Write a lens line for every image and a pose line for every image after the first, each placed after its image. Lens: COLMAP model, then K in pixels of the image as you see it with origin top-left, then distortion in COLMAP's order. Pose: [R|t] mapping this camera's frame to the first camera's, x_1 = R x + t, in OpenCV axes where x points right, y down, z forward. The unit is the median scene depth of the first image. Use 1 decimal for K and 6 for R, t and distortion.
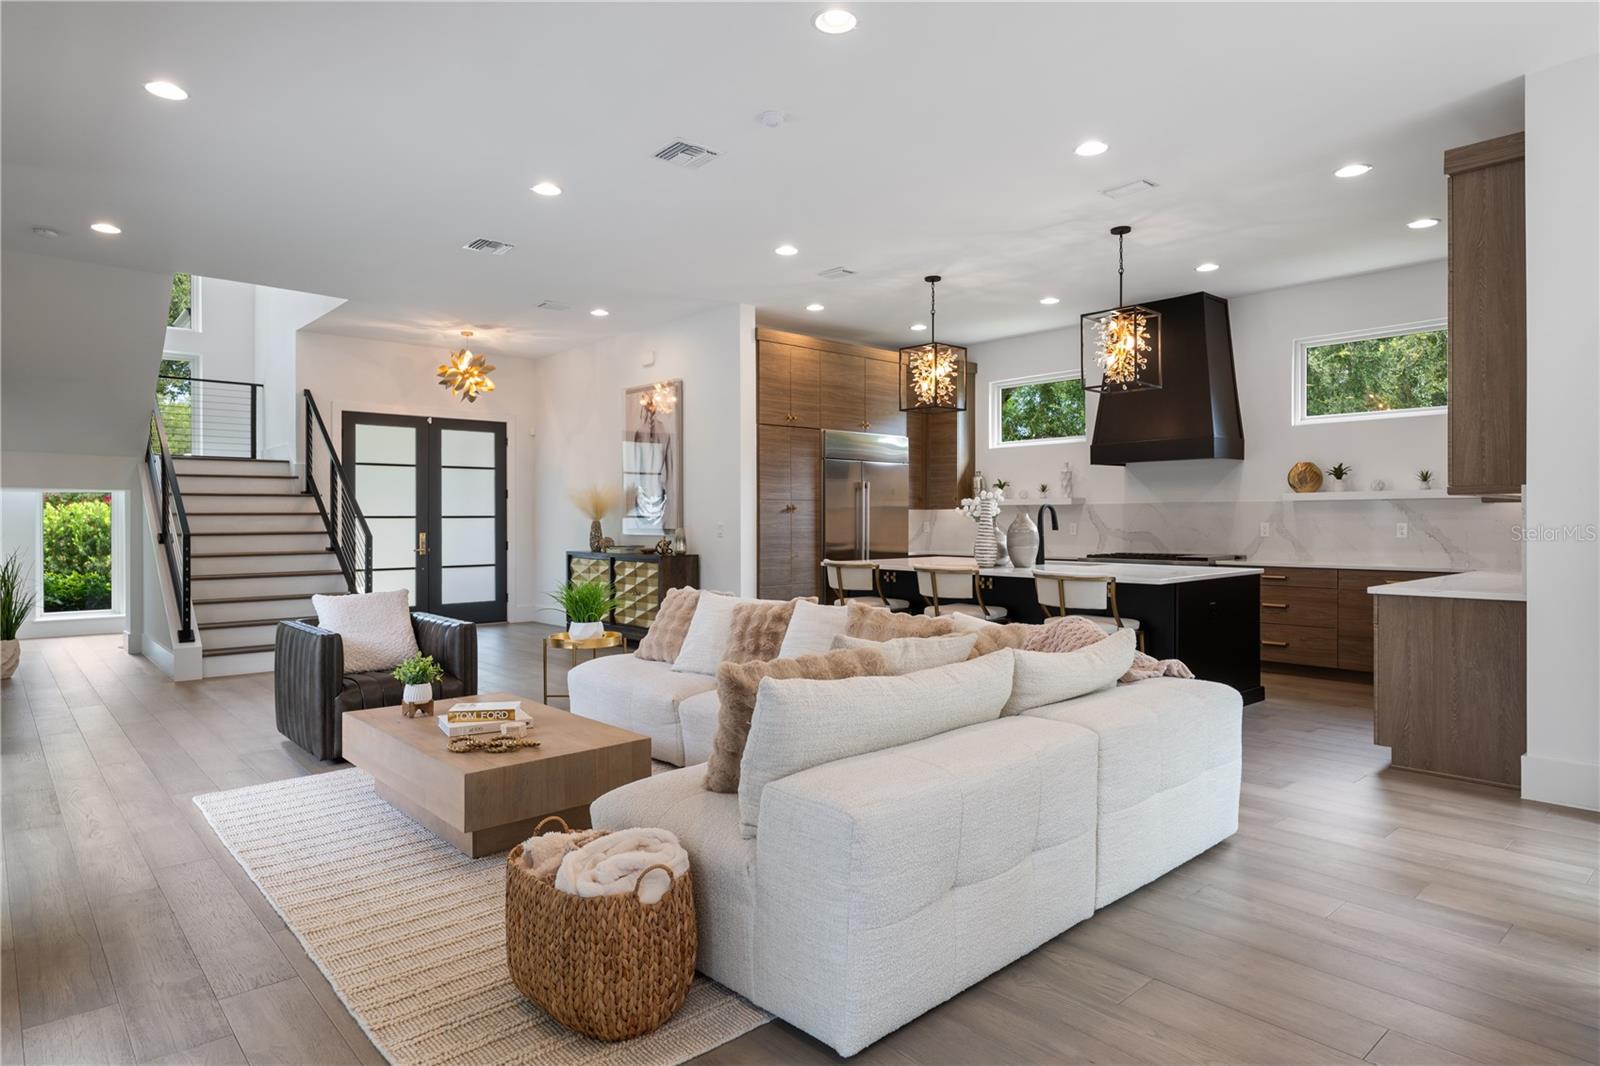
lens RADIAL K [[893.6, 0, 784.9], [0, 893.6, 528.2], [0, 0, 1]] dist [-0.001975, 0.000424]
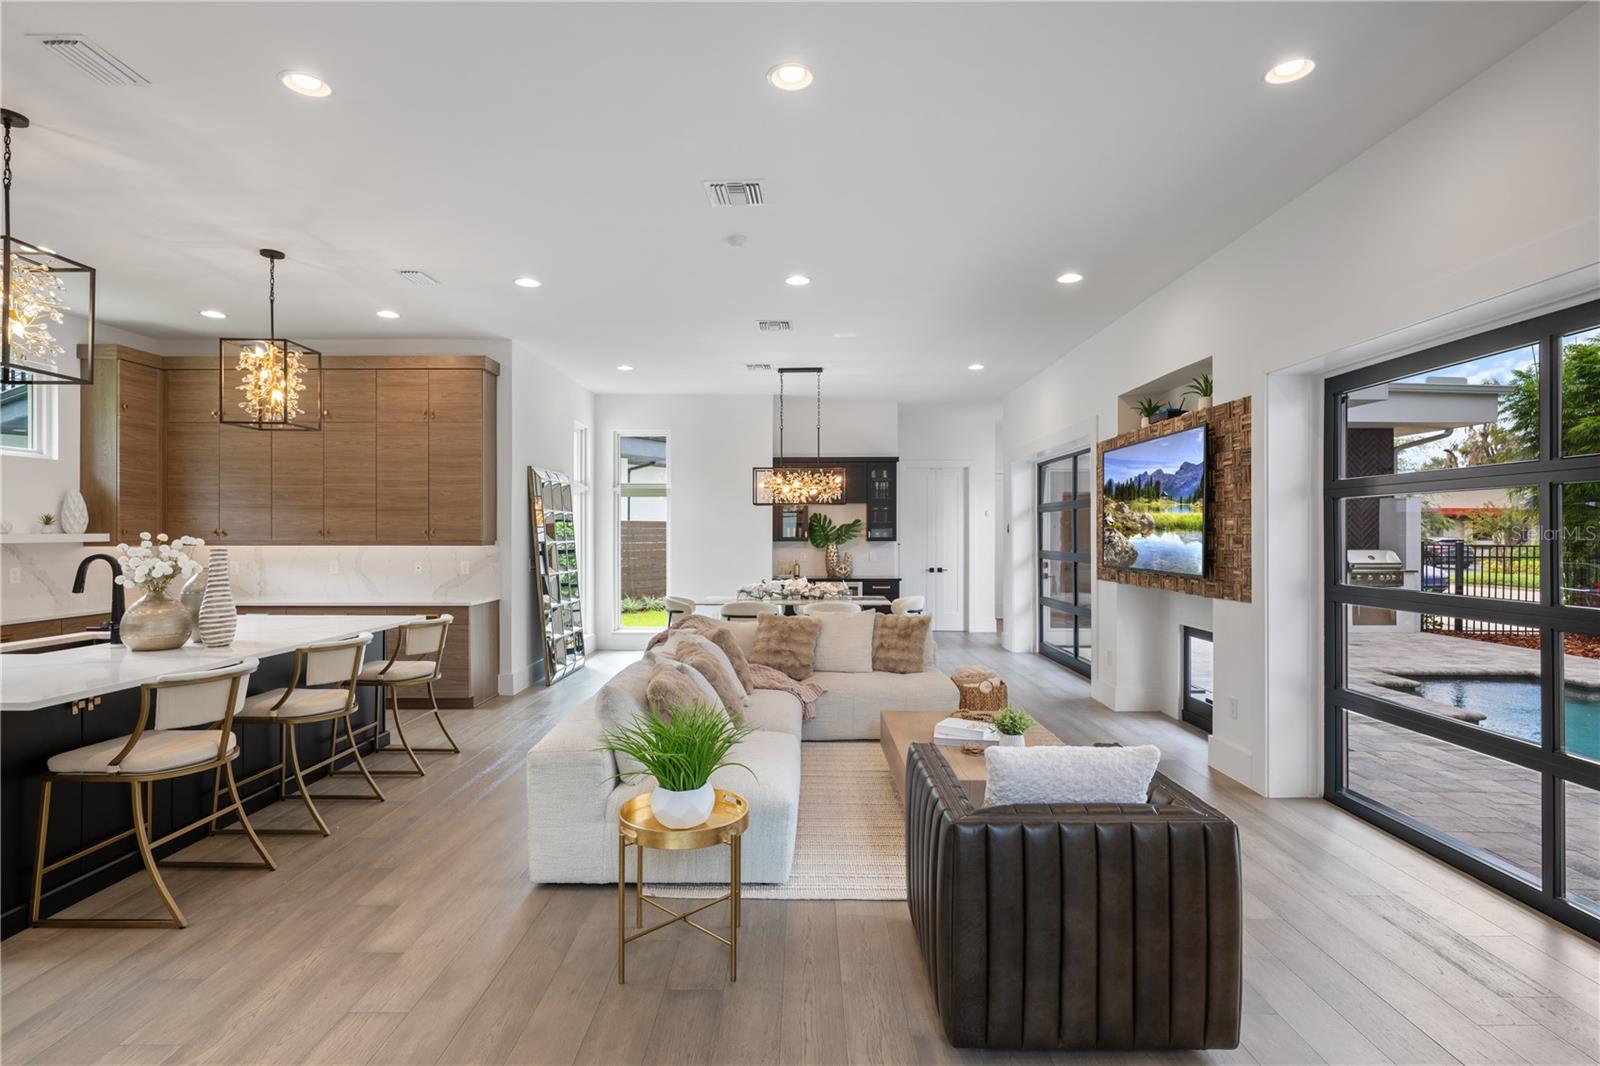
lens RADIAL K [[808.6, 0, 806.4], [0, 808.6, 529.8], [0, 0, 1]] dist [0.003064, -0.002071]
pose [[-0.738309, 0.004579, 0.674447, -0.452412], [0.008488, 0.999961, 0.002503, -0.036857], [-0.674409, 0.007572, -0.738319, 0.960629]]
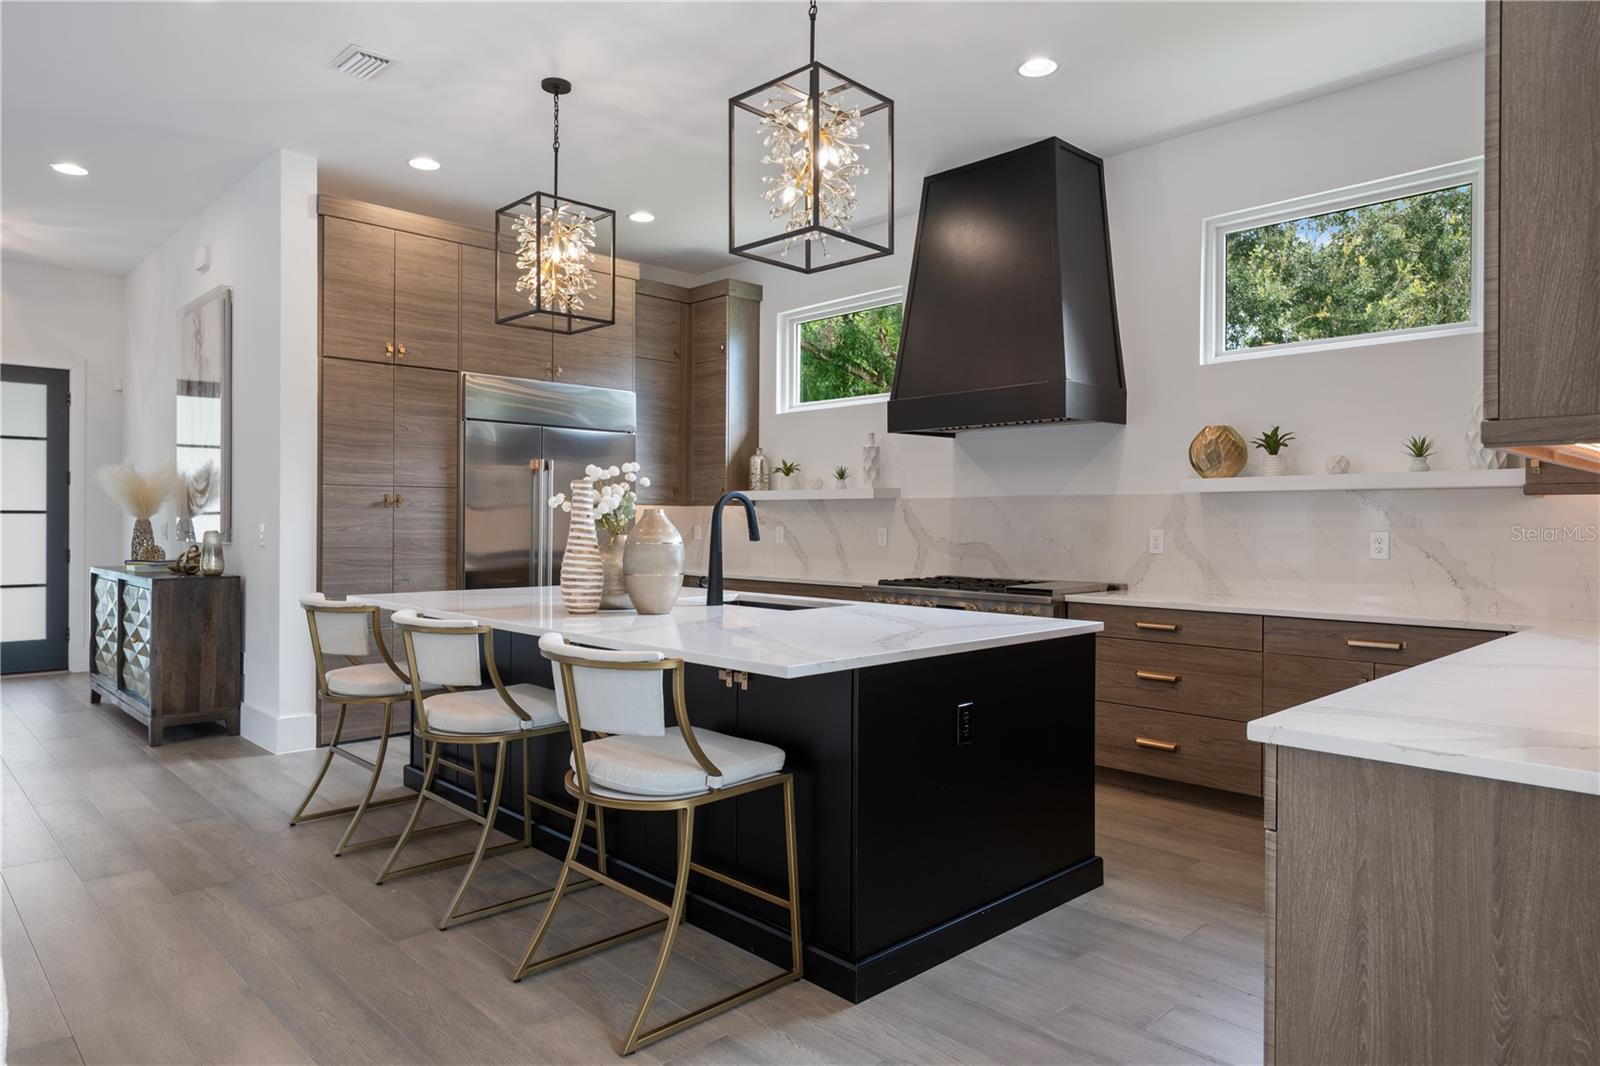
lens RADIAL K [[981.2, 0, 774.9], [0, 981.2, 528.5], [0, 0, 1]] dist [-0.005729, 0.000115]
pose [[0.999287, 0.007493, 0.036994, 0.260981], [-0.007350, 0.999965, -0.004002, -0.002587], [-0.037023, 0.003727, 0.999307, 0.360818]]
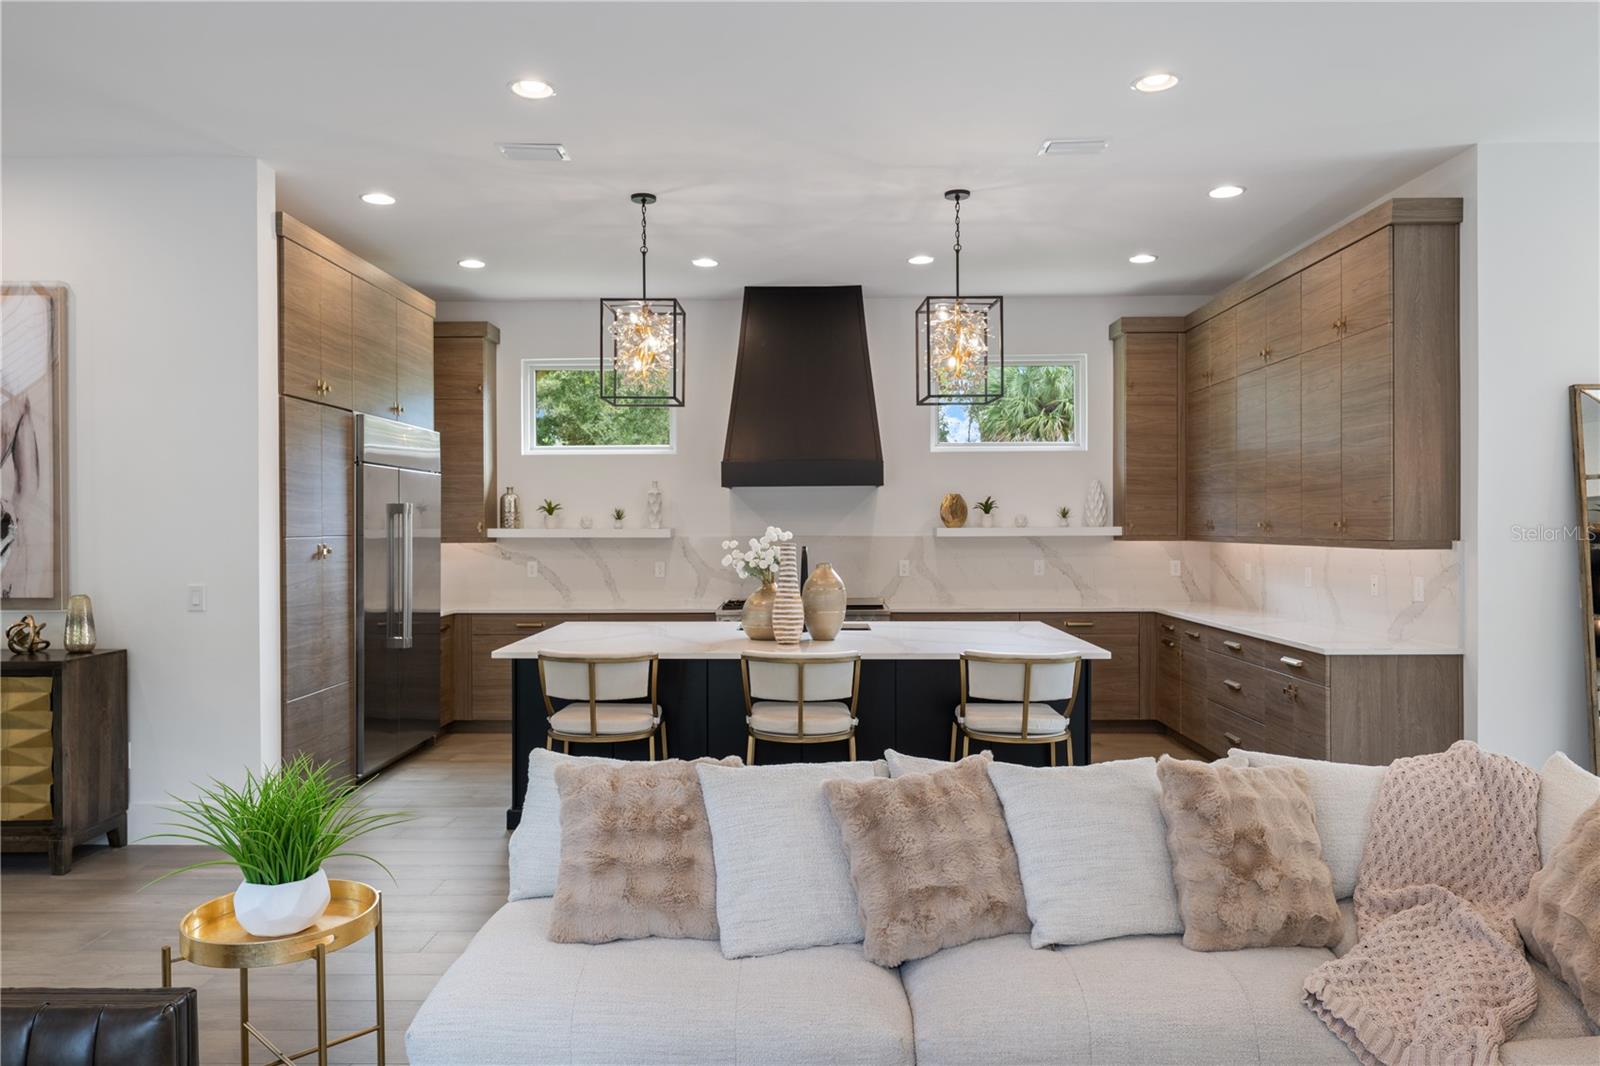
lens RADIAL K [[1074.9, 0, 786.2], [0, 1074.9, 529.3], [0, 0, 1]] dist [0.005455, -0.002879]
pose [[0.681365, -0.002627, 0.731939, -0.310403], [0.009691, 0.999938, -0.005433, -0.032025], [-0.731879, 0.010795, 0.681349, 0.367752]]
